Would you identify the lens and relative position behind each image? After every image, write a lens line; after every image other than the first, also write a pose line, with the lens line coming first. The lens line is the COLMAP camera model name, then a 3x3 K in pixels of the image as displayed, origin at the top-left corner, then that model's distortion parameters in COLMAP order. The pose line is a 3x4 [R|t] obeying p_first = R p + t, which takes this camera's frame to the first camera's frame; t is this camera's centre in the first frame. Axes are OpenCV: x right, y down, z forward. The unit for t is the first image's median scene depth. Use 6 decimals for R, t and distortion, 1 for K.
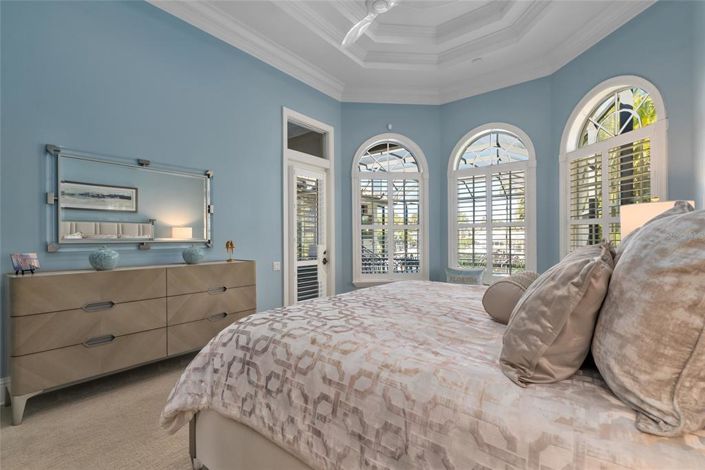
lens RADIAL K [[318.9, 0, 355.7], [0, 318.9, 241.0], [0, 0, 1]] dist [0.000733, 0.000096]
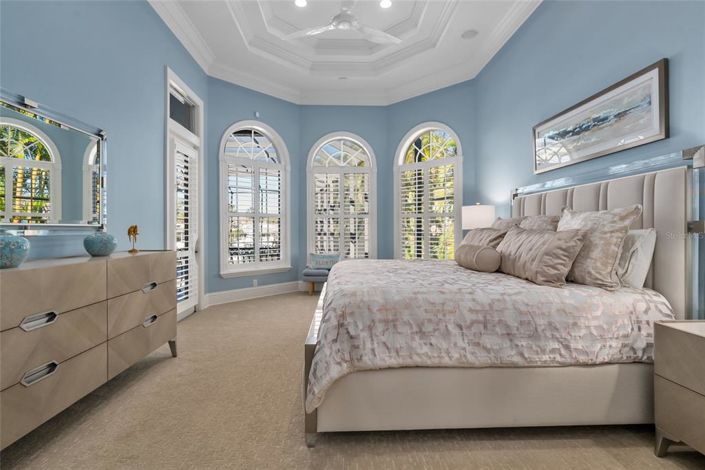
lens RADIAL K [[318.9, 0, 359.3], [0, 318.9, 230.9], [0, 0, 1]] dist [0.000733, 0.000096]
pose [[0.766009, -0.000642, 0.642830, -0.542044], [0.003831, 0.999986, -0.003567, 0.019209], [-0.642819, 0.005195, 0.766001, 0.062477]]
